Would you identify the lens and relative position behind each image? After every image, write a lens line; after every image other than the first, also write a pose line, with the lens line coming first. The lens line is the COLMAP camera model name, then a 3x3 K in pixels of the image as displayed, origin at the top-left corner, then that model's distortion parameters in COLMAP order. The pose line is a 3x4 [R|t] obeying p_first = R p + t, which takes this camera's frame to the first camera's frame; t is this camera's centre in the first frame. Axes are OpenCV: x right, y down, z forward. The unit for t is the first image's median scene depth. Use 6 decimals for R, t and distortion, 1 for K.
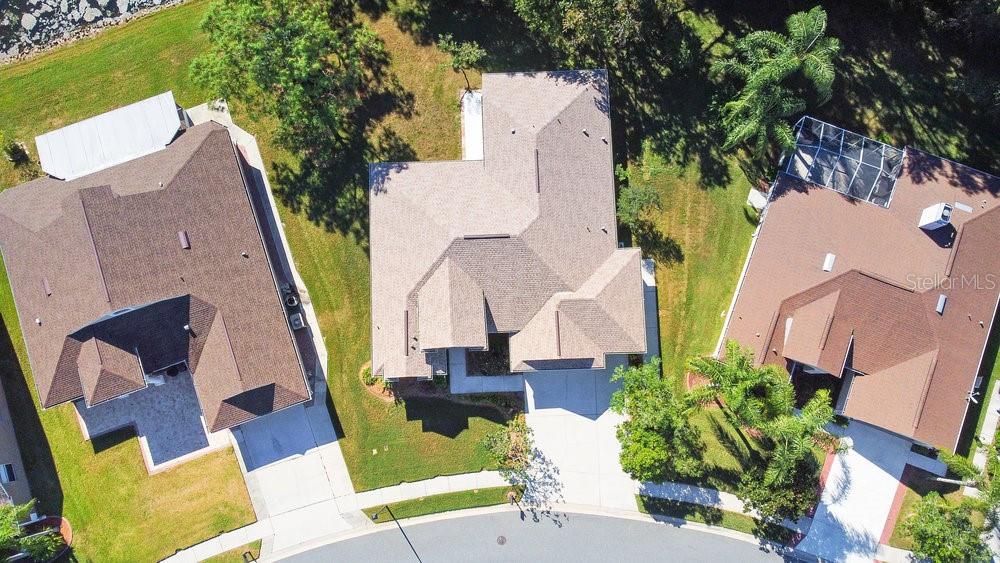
lens RADIAL K [[764.7, 0, 500.0], [0, 764.7, 281.5], [0, 0, 1]] dist [-0.008434, 0.001764]
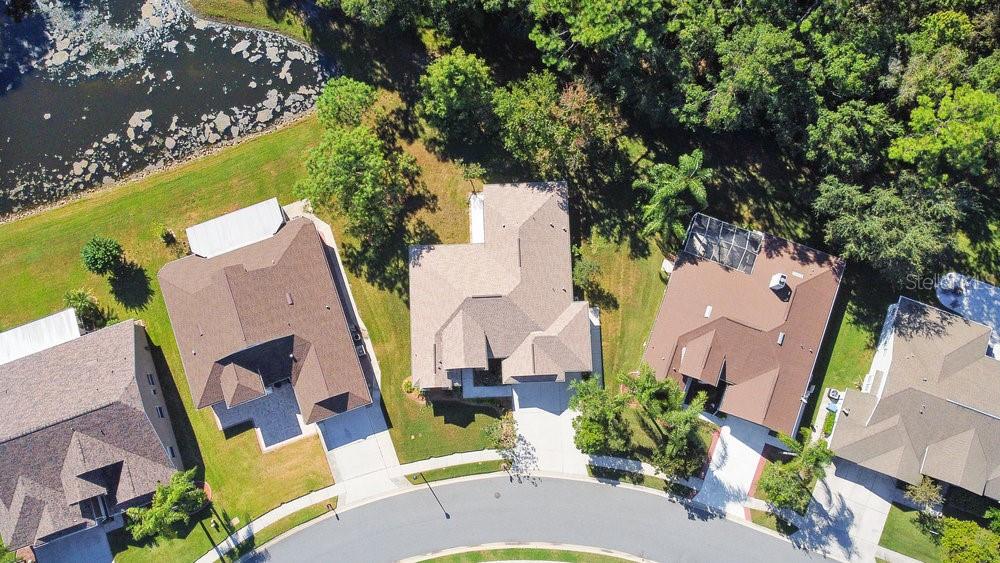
lens RADIAL K [[764.7, 0, 500.0], [0, 764.7, 281.5], [0, 0, 1]] dist [-0.008434, 0.001764]
pose [[0.999987, -0.005118, -0.000518, 0.009788], [0.005113, 0.999942, -0.009521, -0.068145], [0.000566, 0.009518, 0.999955, -0.505885]]
